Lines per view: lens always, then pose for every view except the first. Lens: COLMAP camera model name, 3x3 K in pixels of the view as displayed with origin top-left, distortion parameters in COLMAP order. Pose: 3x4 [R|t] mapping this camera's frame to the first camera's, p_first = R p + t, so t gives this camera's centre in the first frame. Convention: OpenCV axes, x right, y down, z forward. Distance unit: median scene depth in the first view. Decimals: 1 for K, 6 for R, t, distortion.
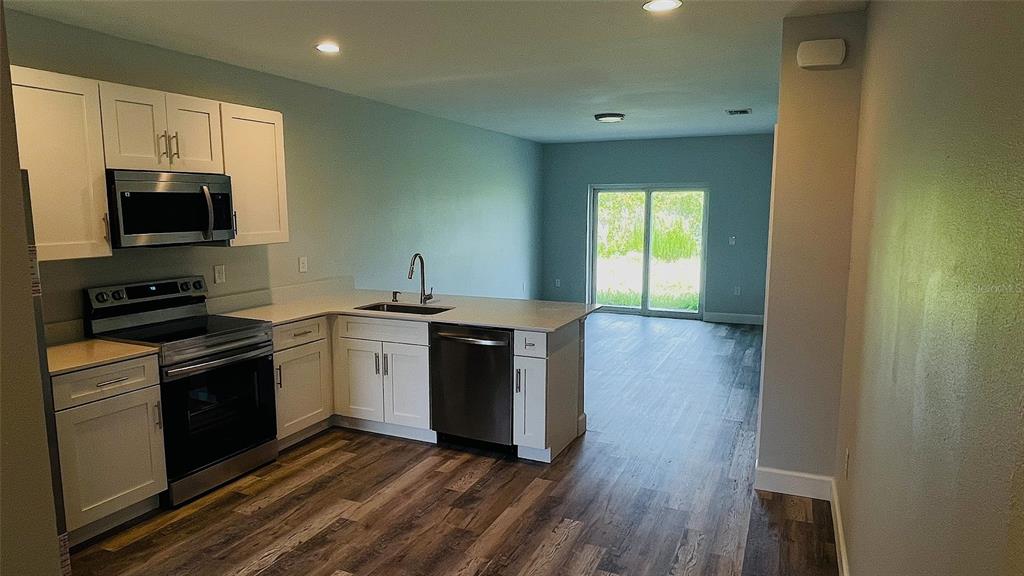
lens RADIAL K [[619.4, 0, 513.1], [0, 619.4, 291.5], [0, 0, 1]] dist [0.006142, -0.009215]
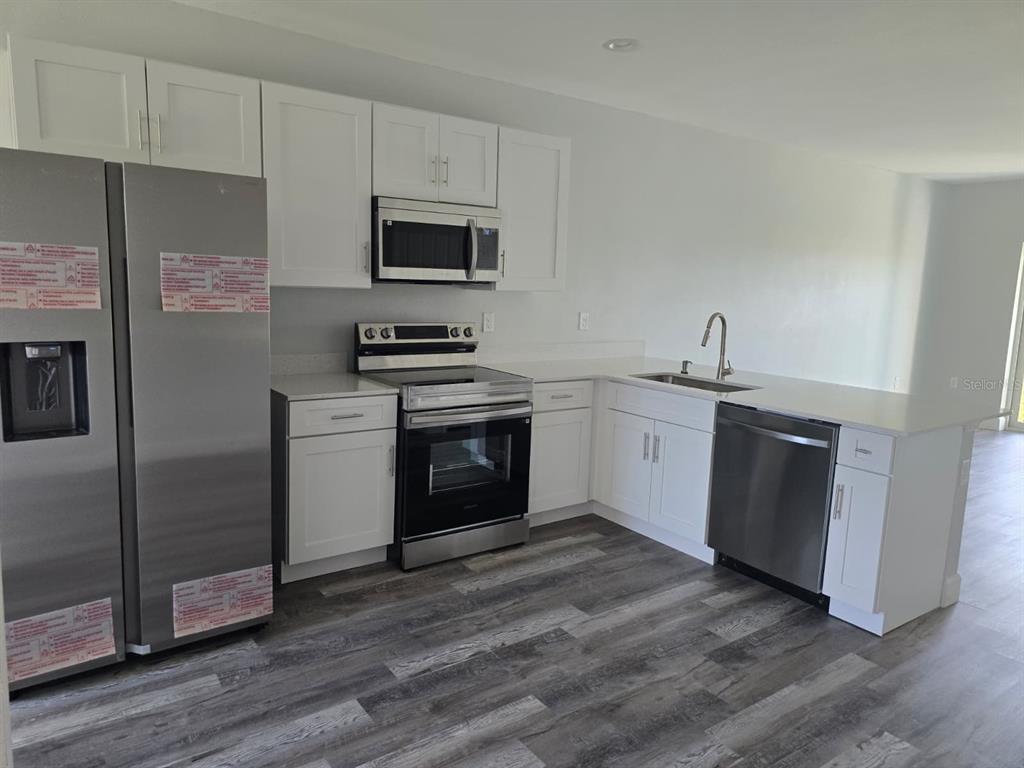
lens RADIAL K [[685.0, 0, 501.1], [0, 685.0, 373.6], [0, 0, 1]] dist [0.039589, -0.034674]
pose [[0.861659, 0.098167, -0.497902, 0.051862], [-0.100520, 0.994688, 0.022155, 0.024812], [0.497432, 0.030959, 0.866950, 0.158015]]
